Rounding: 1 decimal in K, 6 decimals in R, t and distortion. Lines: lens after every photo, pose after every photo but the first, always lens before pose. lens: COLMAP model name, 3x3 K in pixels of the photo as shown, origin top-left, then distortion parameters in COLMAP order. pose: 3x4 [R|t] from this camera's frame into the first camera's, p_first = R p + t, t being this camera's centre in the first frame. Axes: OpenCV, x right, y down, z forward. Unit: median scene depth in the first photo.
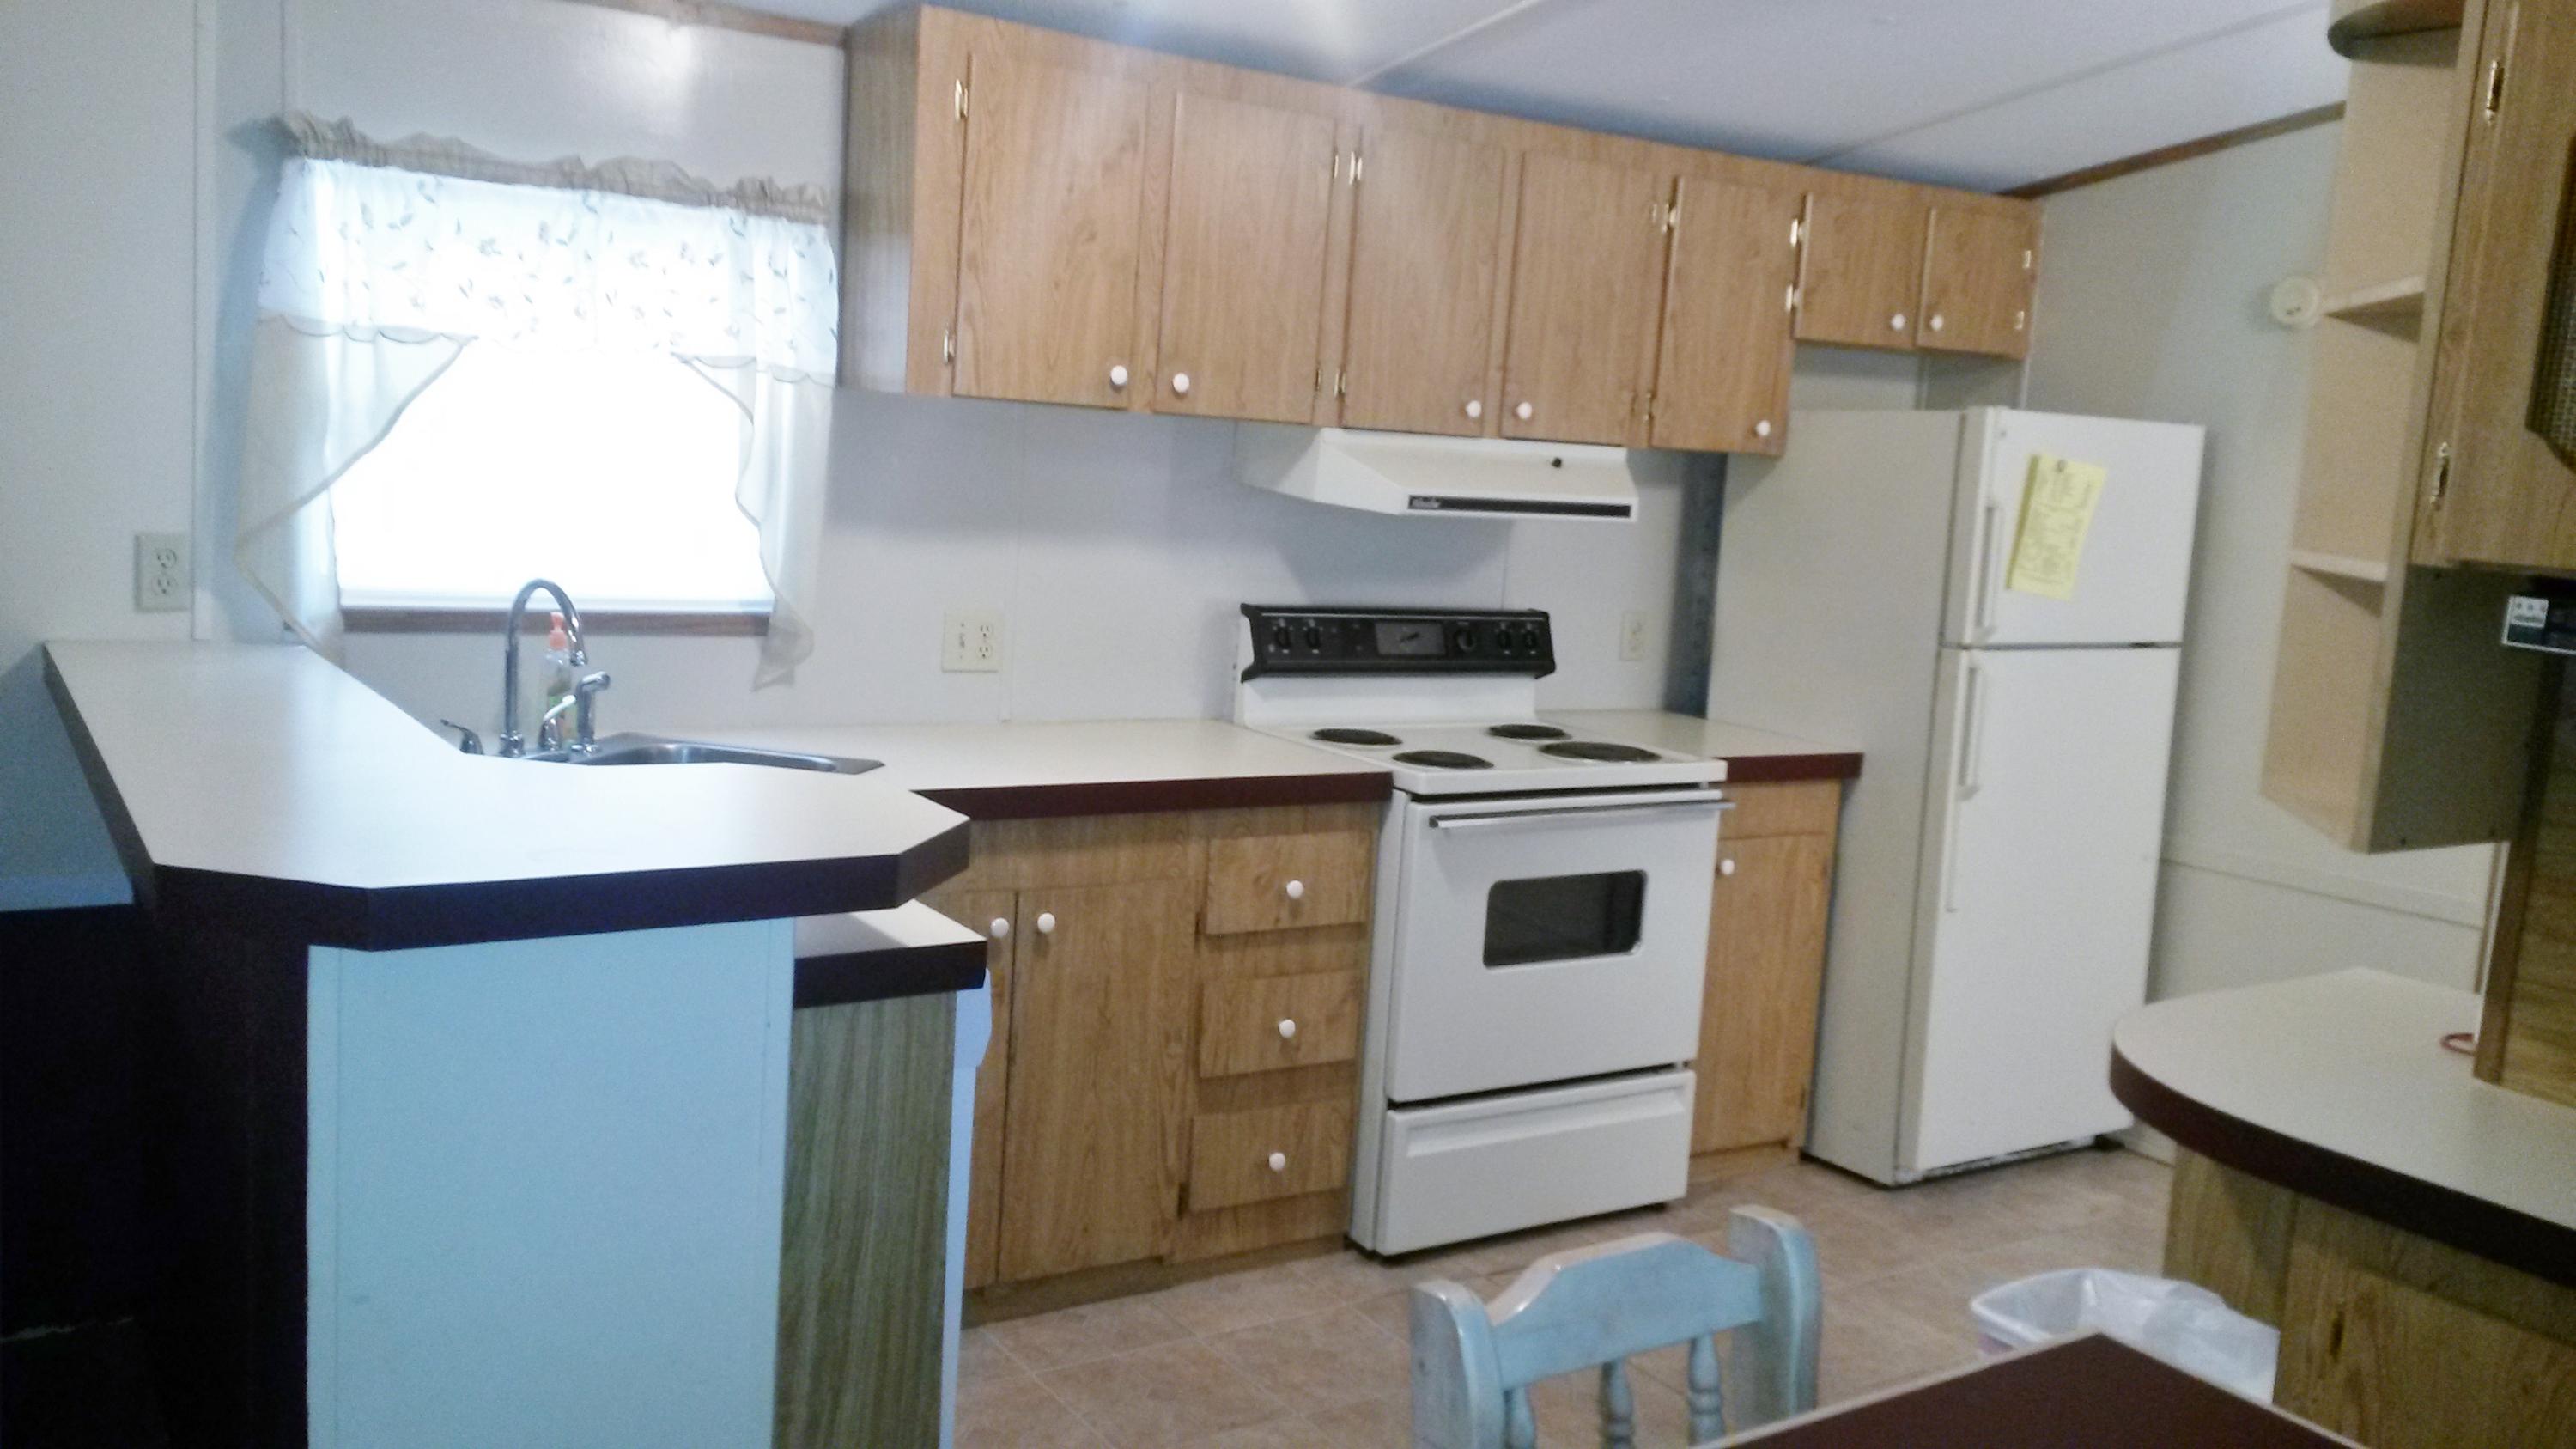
lens RADIAL K [[2063.0, 0, 1287.7], [0, 2063.0, 708.3], [0, 0, 1]] dist [0.090204, -0.119372]
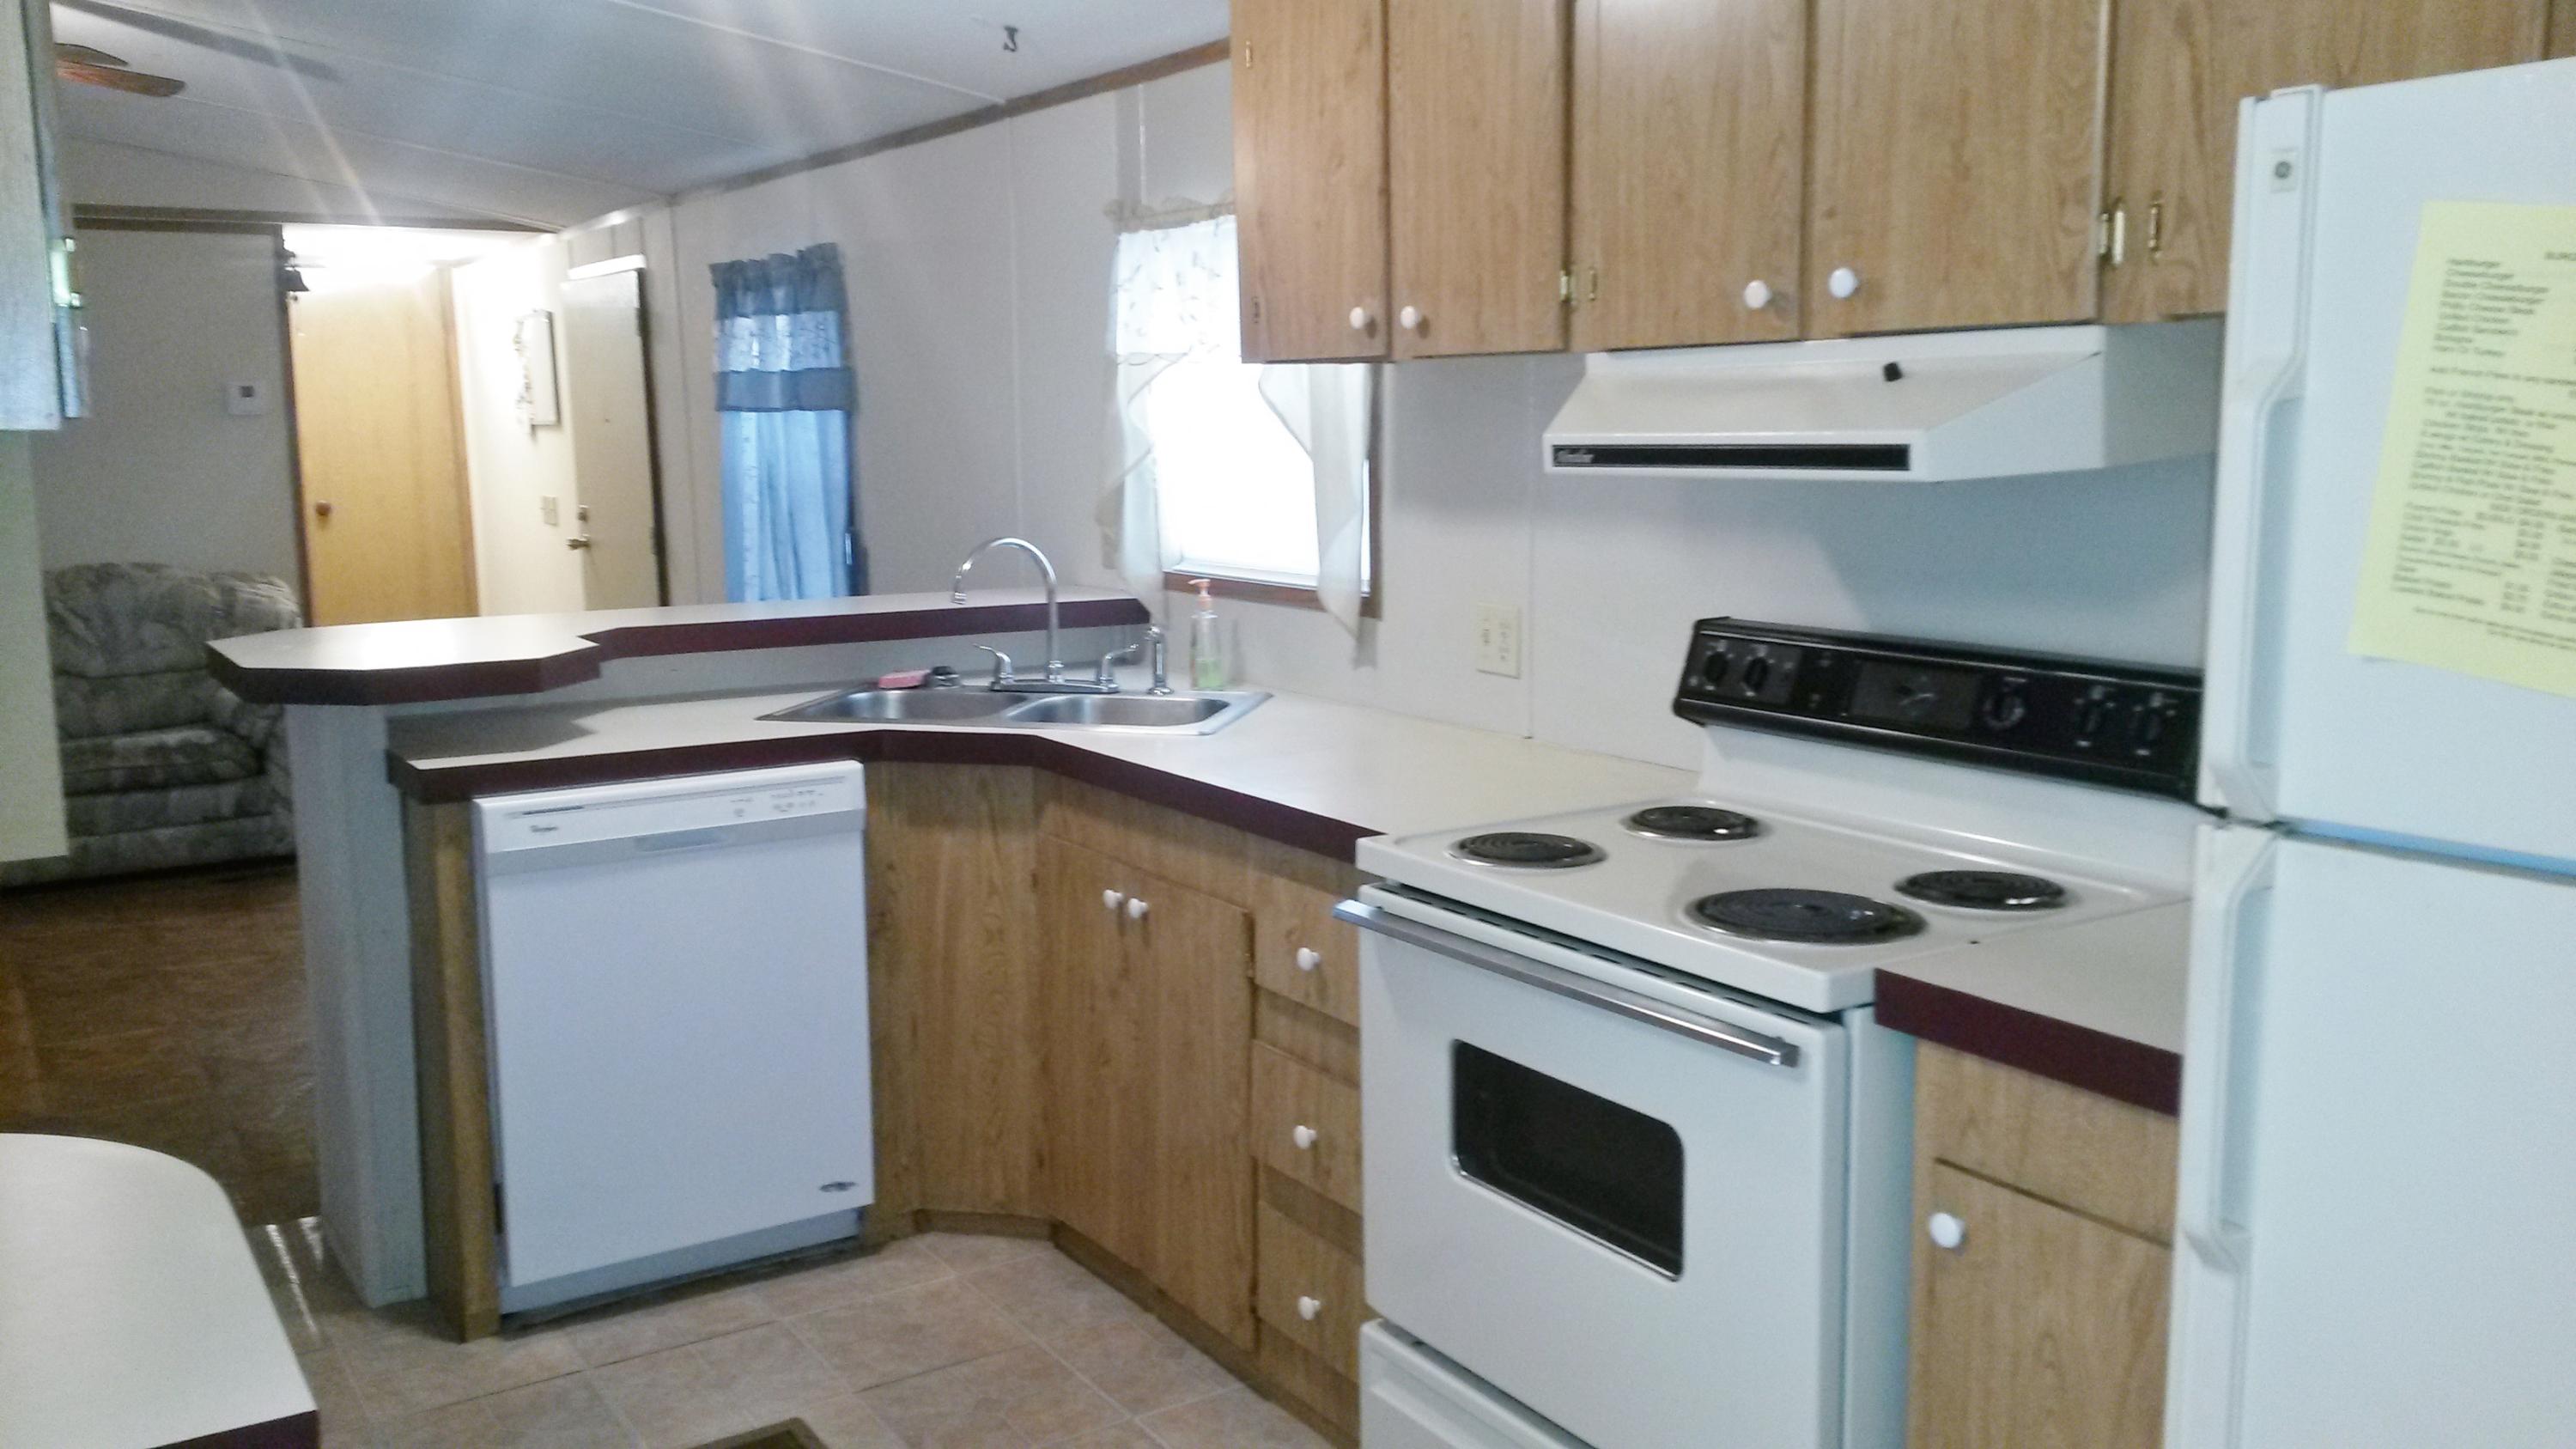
lens RADIAL K [[2063.0, 0, 1278.8], [0, 2063.0, 711.3], [0, 0, 1]] dist [0.090204, -0.119372]
pose [[-0.001341, 0.080096, -0.996786, 0.767968], [-0.116911, 0.989939, 0.079703, -0.064939], [0.993141, 0.116642, 0.008037, 0.972056]]
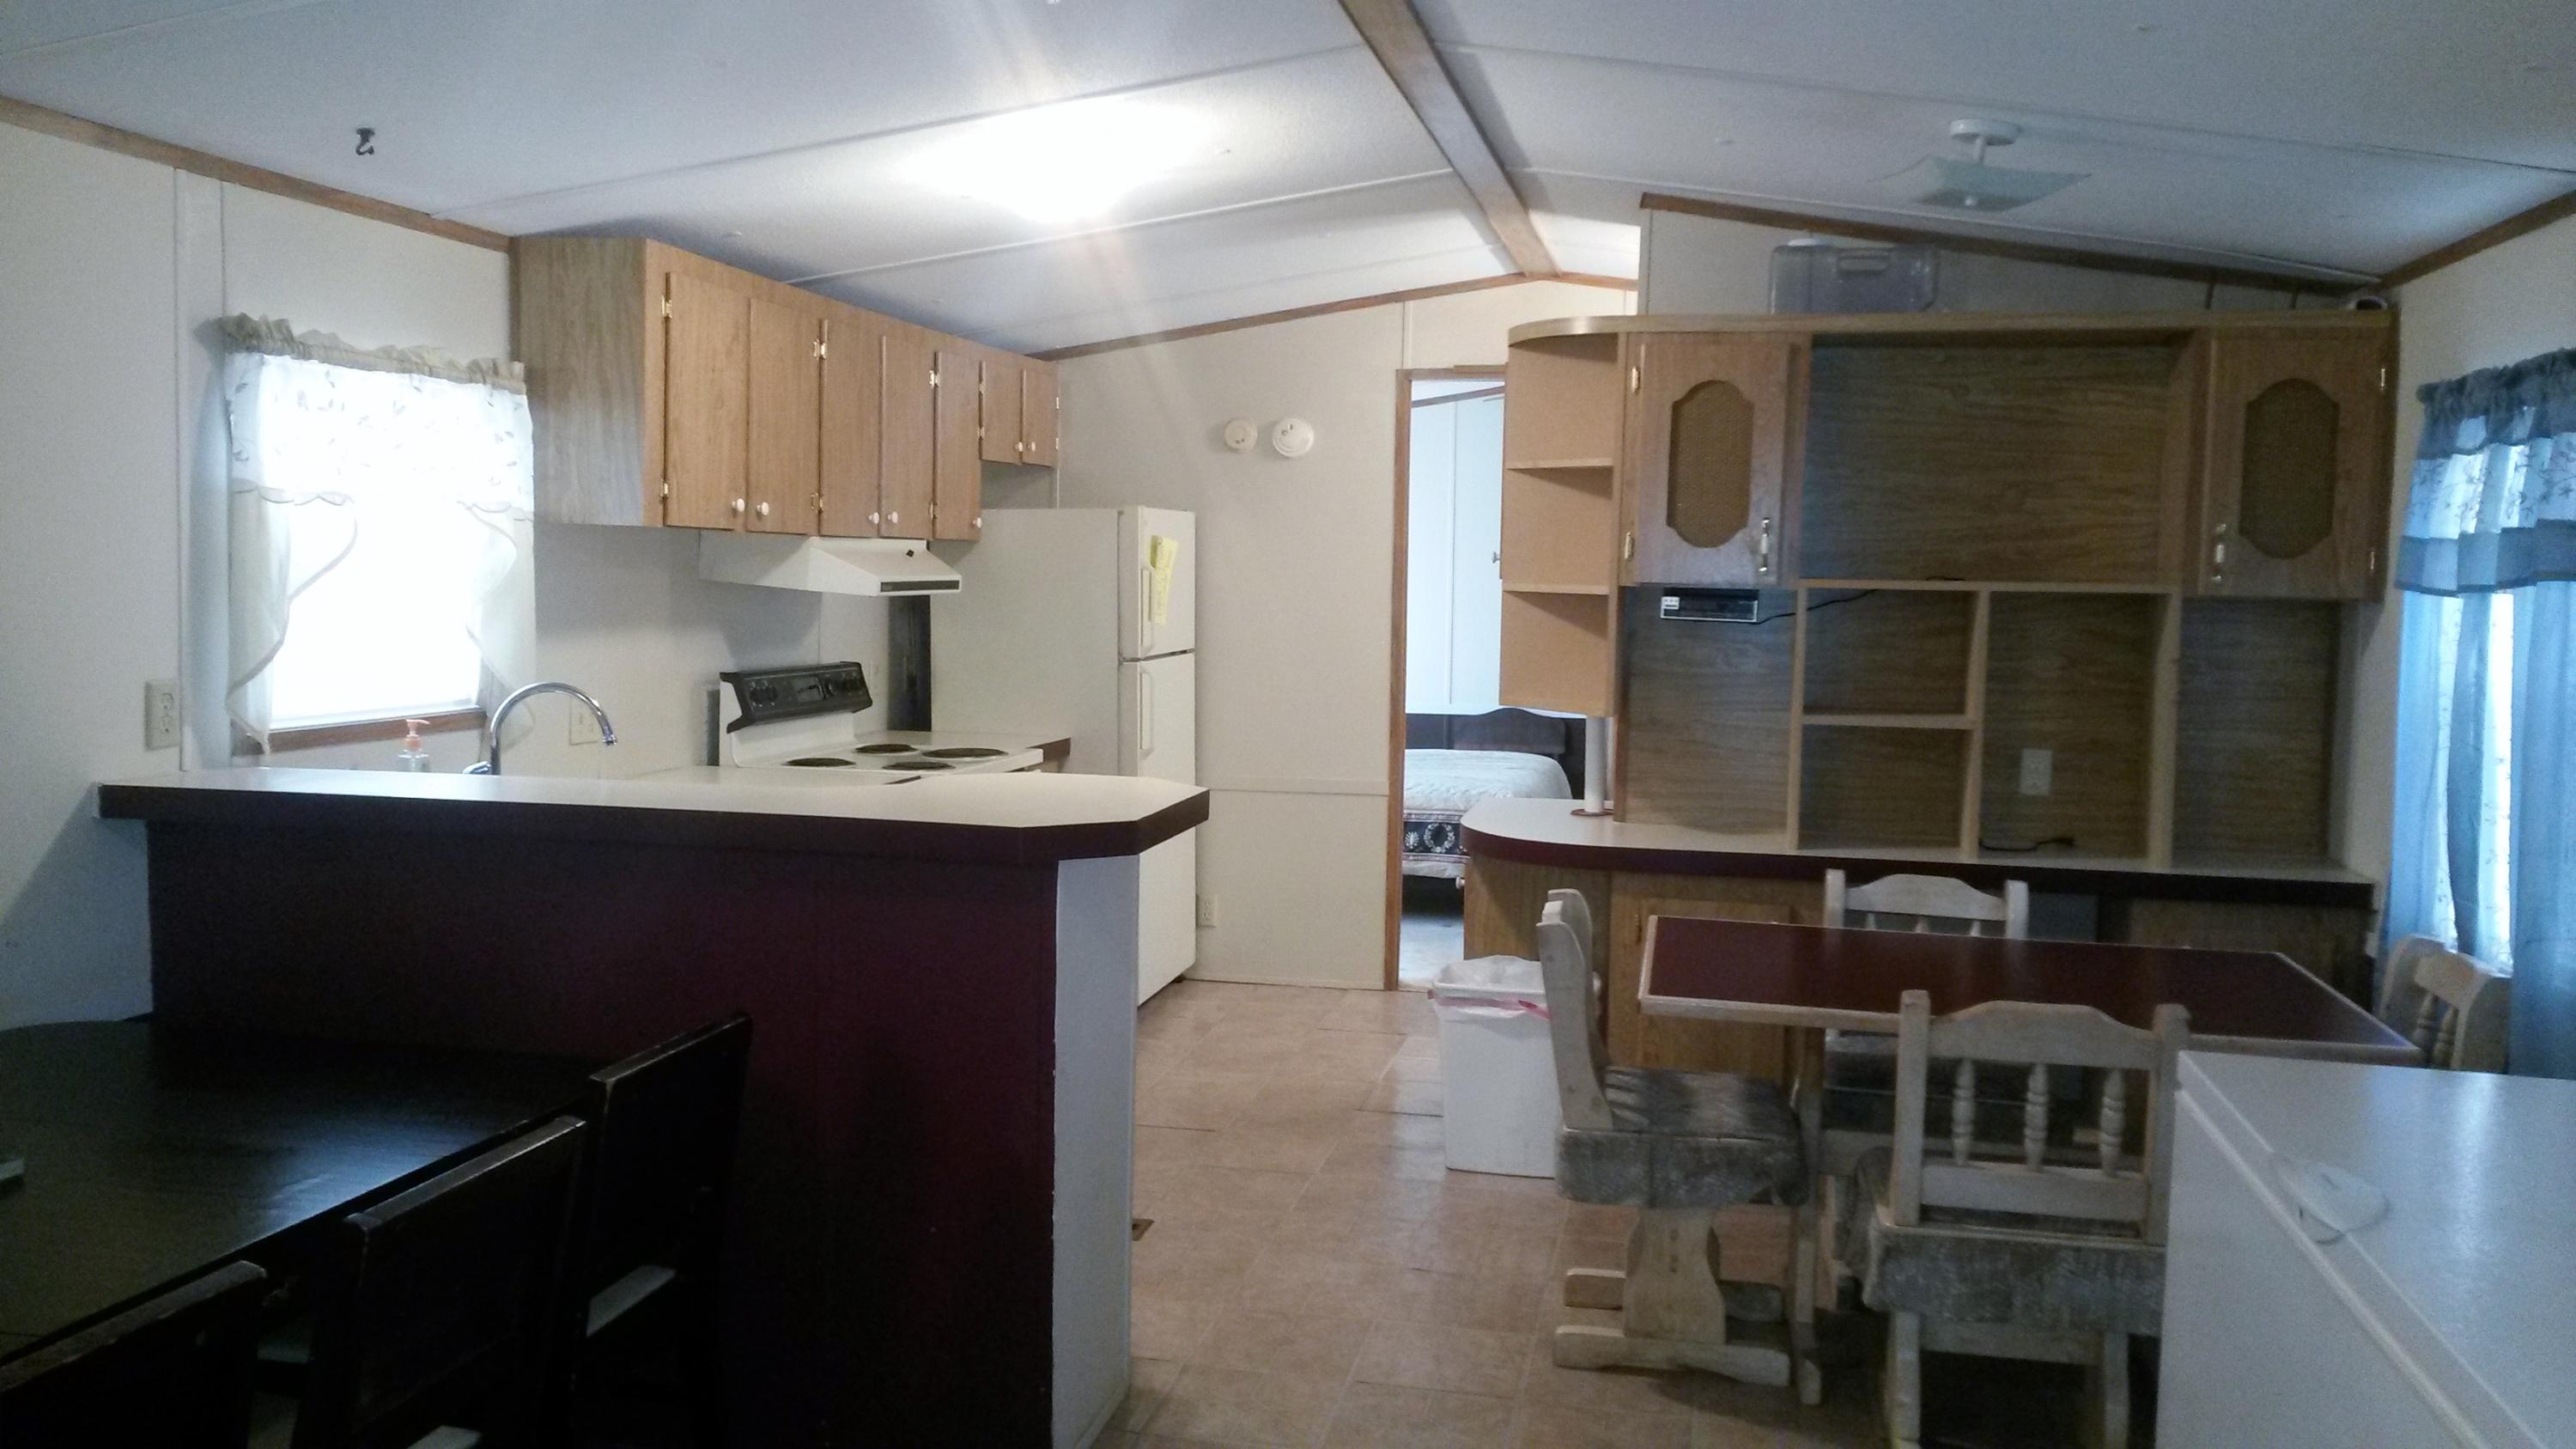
lens RADIAL K [[2063.0, 0, 1270.0], [0, 2063.0, 721.8], [0, 0, 1]] dist [0.090204, -0.119372]
pose [[0.712863, -0.105652, 0.693299, -0.776803], [0.117331, 0.992621, 0.030623, -0.021739], [-0.691418, 0.059516, 0.719999, -0.199468]]
